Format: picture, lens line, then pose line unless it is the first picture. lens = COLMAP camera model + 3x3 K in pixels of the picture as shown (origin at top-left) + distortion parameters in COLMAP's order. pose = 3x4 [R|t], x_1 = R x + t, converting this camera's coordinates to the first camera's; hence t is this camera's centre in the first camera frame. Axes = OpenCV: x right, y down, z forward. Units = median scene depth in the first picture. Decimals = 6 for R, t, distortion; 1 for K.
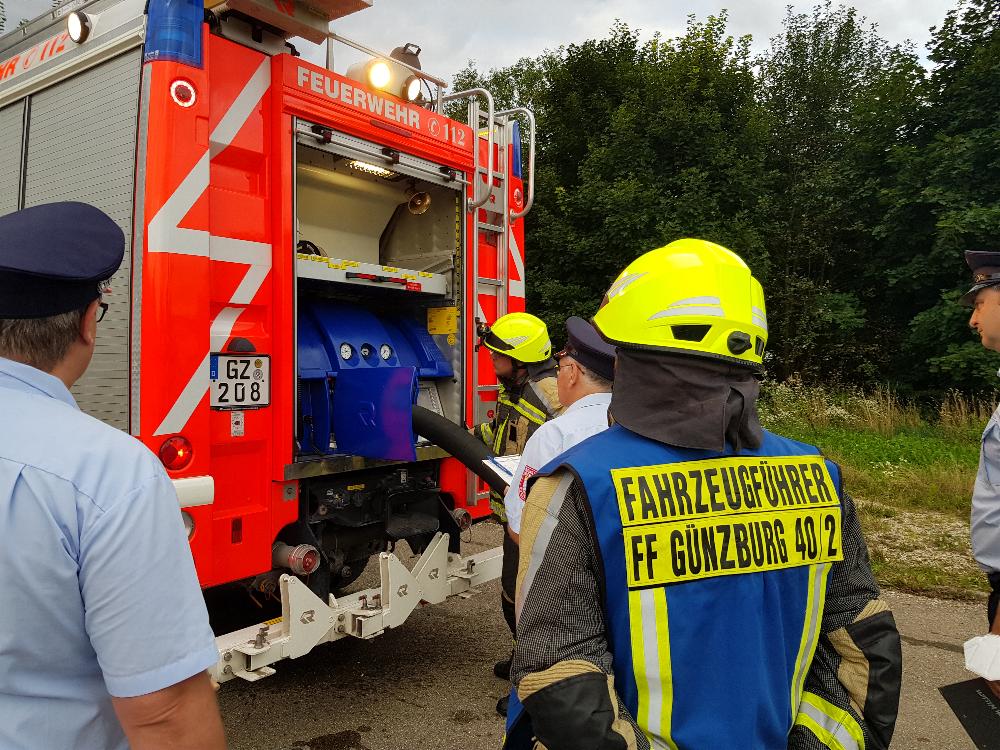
lens RADIAL K [[752.4, 0, 464.9], [0, 752.4, 403.2], [0, 0, 1]] dist [0.042020, -0.072441]
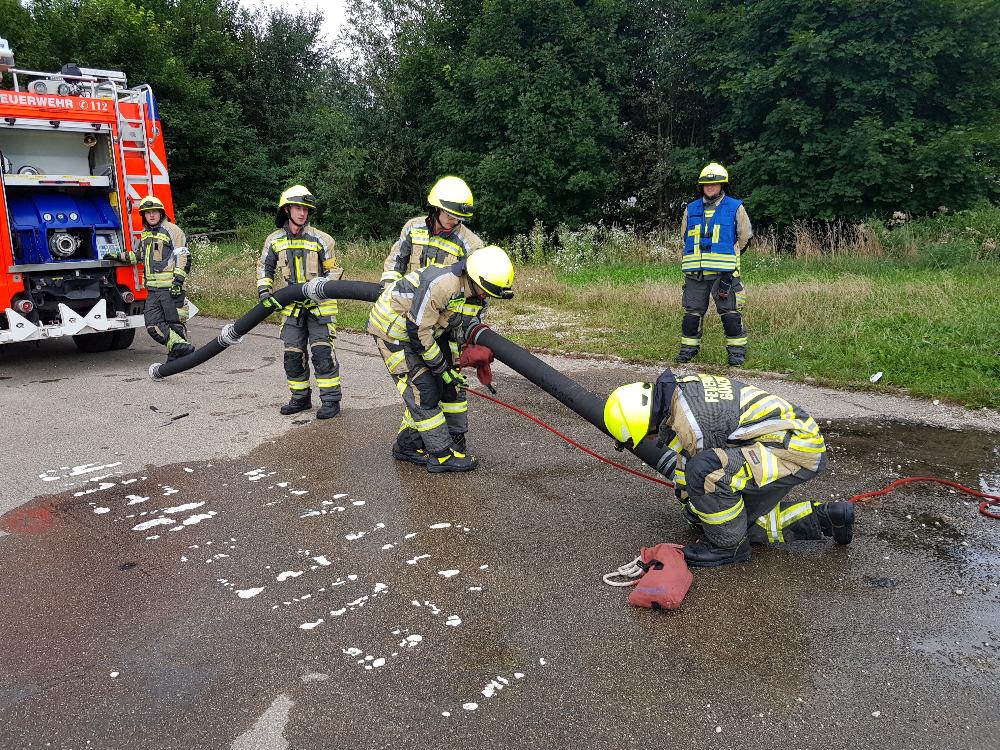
lens RADIAL K [[752.4, 0, 464.9], [0, 752.4, 403.2], [0, 0, 1]] dist [0.042020, -0.072441]
pose [[0.992525, -0.012014, -0.121449, 1.189381], [0.033412, 0.983872, 0.175727, 0.108335], [0.117378, -0.178472, 0.976919, -1.014633]]
